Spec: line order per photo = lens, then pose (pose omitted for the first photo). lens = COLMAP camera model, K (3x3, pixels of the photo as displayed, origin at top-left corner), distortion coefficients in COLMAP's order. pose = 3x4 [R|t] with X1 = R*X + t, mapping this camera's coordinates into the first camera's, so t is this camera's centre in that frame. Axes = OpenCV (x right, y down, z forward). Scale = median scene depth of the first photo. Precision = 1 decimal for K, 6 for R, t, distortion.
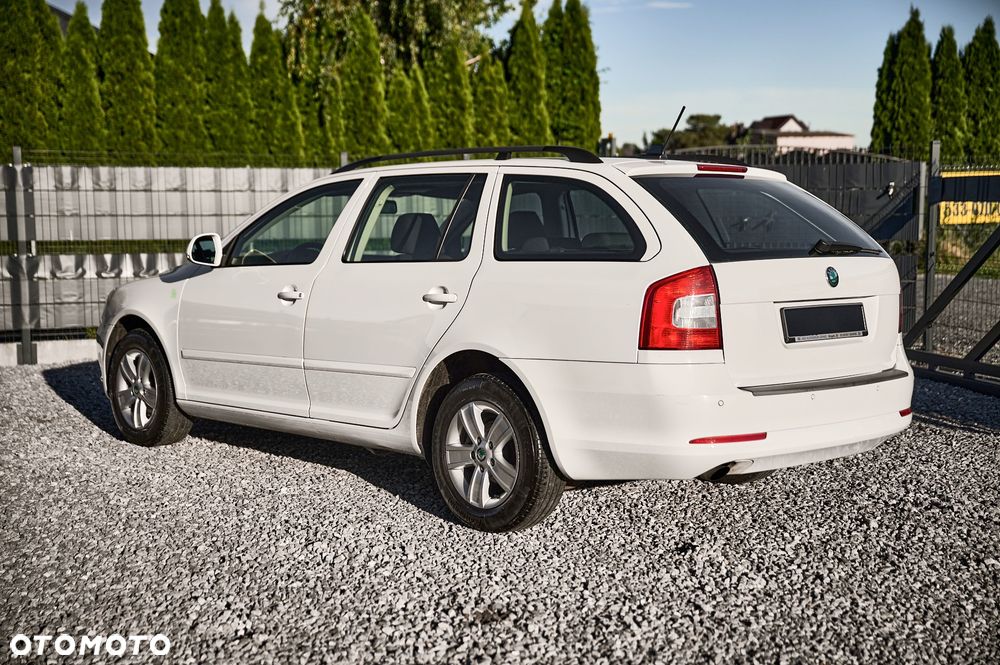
lens RADIAL K [[1322.8, 0, 496.6], [0, 1322.8, 343.3], [0, 0, 1]] dist [0.180138, 0.000000]
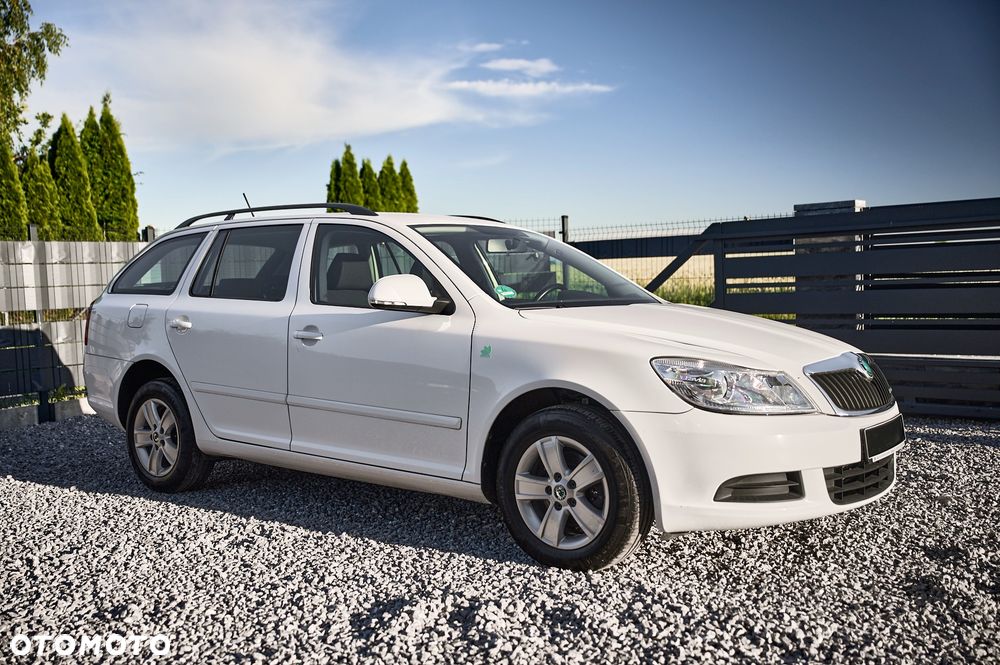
lens RADIAL K [[938.6, 0, 501.6], [0, 938.6, 324.6], [0, 0, 1]] dist [-0.010233, 0.073897]
pose [[0.827594, -0.054456, 0.558679, -0.238828], [0.093250, 0.994791, -0.041171, -0.007943], [-0.553527, 0.086169, 0.828361, 0.243682]]
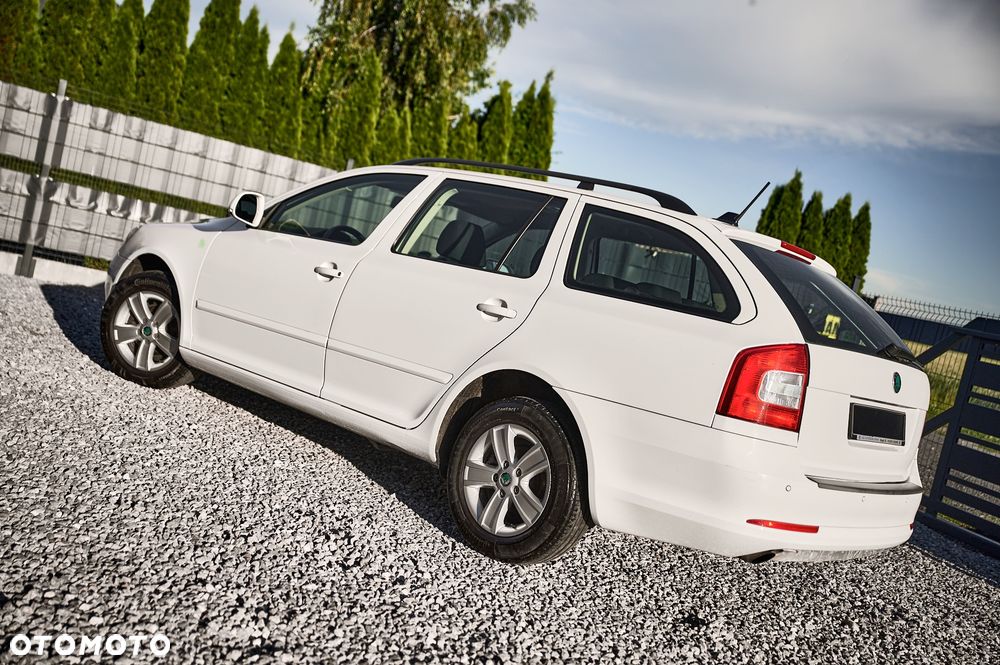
lens RADIAL K [[1056.2, 0, 499.3], [0, 1056.2, 333.7], [0, 0, 1]] dist [0.068494, 0.000000]
pose [[0.967303, 0.232566, 0.101182, -0.053634], [-0.229792, 0.972481, -0.038415, 0.005522], [-0.107332, 0.013909, 0.994126, 0.106428]]
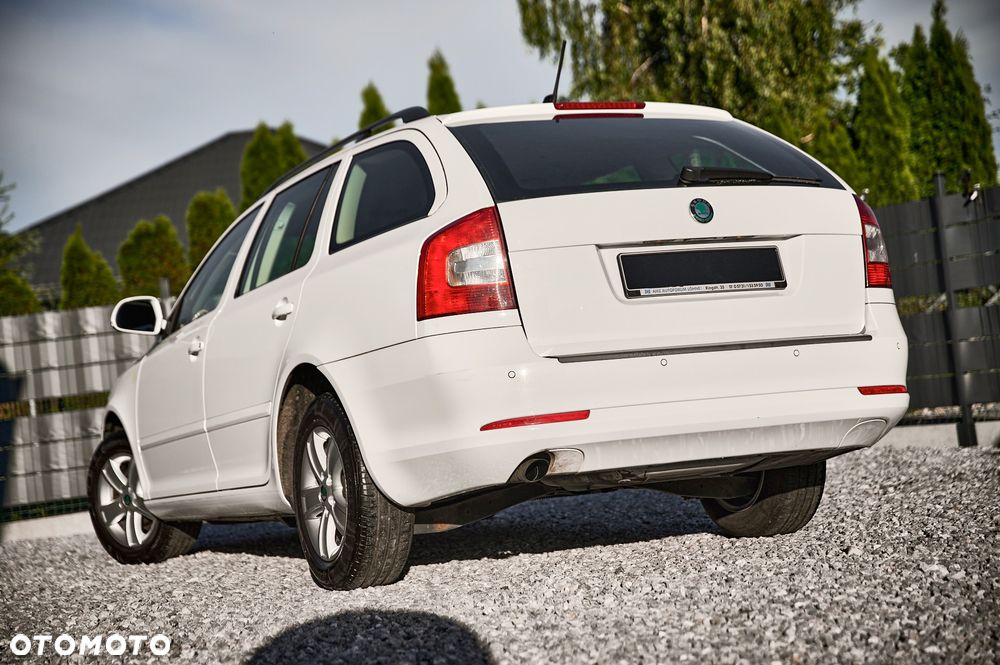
lens RADIAL K [[1658.4, 0, 492.3], [0, 1658.4, 337.6], [0, 0, 1]] dist [0.358765, 0.000000]
pose [[0.943633, -0.114513, -0.310552, 0.185531], [0.073245, 0.987229, -0.141472, 0.064224], [0.322787, 0.110752, 0.939970, 0.031502]]
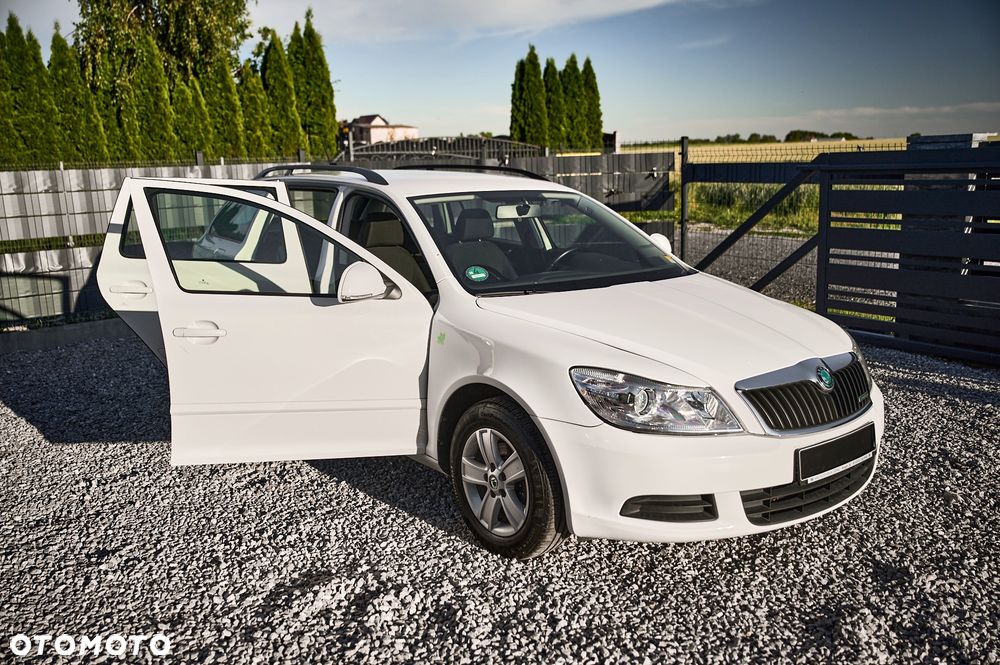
lens RADIAL K [[865.6, 0, 500.3], [0, 865.6, 331.0], [0, 0, 1]] dist [-0.063809, 0.126659]
pose [[0.937792, -0.090377, 0.335229, -0.144460], [0.063933, 0.993967, 0.089121, -0.041631], [-0.341261, -0.062145, 0.937912, 0.219319]]
